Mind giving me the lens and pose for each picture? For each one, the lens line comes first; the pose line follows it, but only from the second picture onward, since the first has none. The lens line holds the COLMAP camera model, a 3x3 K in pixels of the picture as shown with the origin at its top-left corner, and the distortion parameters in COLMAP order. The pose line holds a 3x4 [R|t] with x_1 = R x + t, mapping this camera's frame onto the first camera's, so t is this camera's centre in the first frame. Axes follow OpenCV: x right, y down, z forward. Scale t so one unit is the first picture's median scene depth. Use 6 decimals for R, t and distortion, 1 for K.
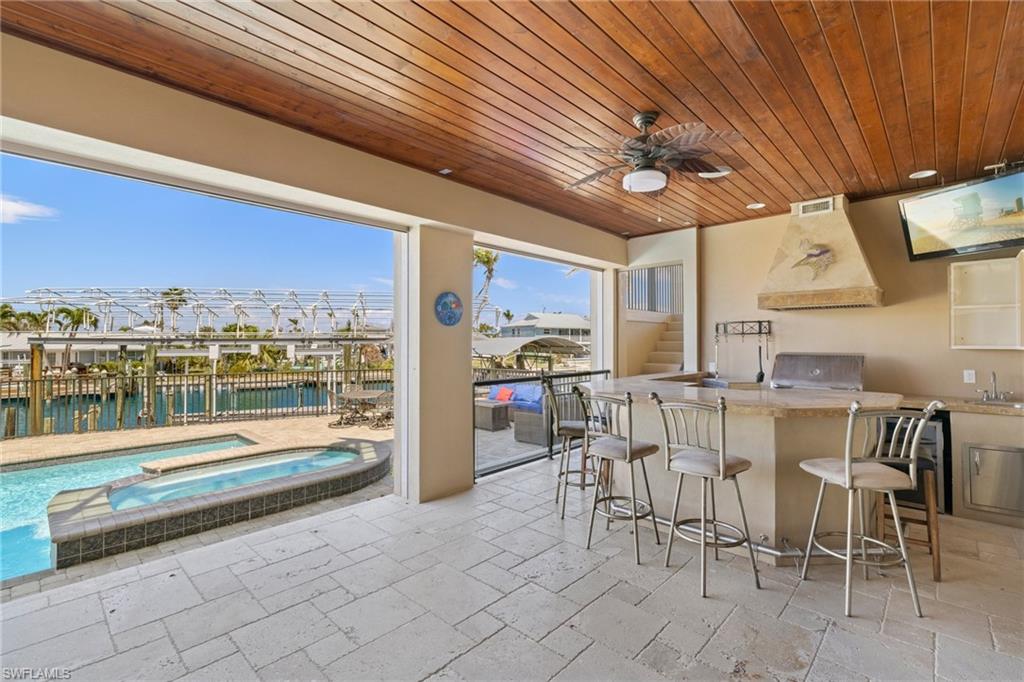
lens RADIAL K [[464.8, 0, 512.0], [0, 464.8, 341.0], [0, 0, 1]] dist [0.001157, 0.000126]
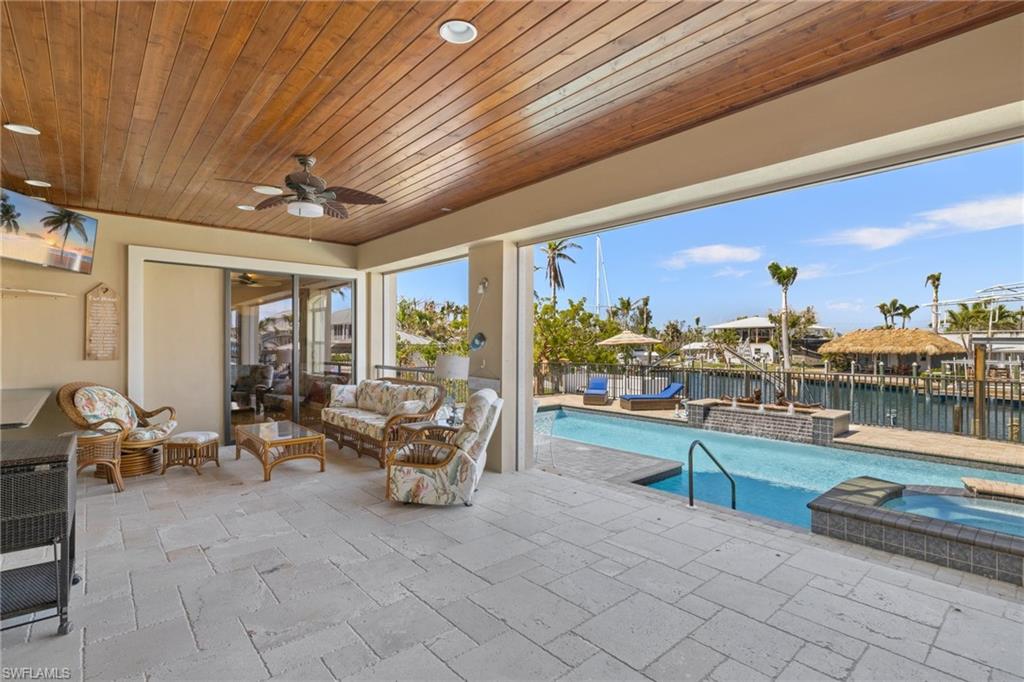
lens RADIAL K [[476.5, 0, 512.0], [0, 476.5, 341.0], [0, 0, 1]] dist [-0.000552, -0.000044]
pose [[-0.097331, -0.001961, -0.995250, 0.272901], [0.000150, 0.999998, -0.001985, 0.002888], [0.995252, -0.000342, -0.097331, 0.302848]]
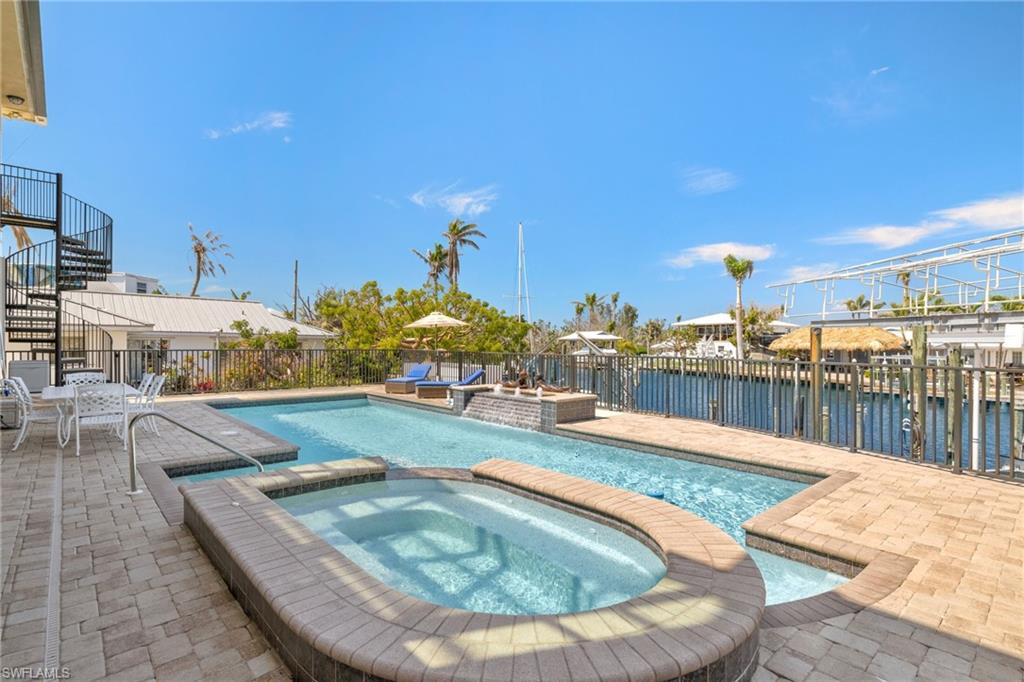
lens RADIAL K [[491.3, 0, 512.0], [0, 491.3, 341.0], [0, 0, 1]] dist [-0.000057, 0.000027]
pose [[-0.090032, -0.002570, -0.995936, -0.048099], [-0.004741, 0.999986, -0.002152, 0.111262], [0.995928, 0.004528, -0.090043, 1.519824]]
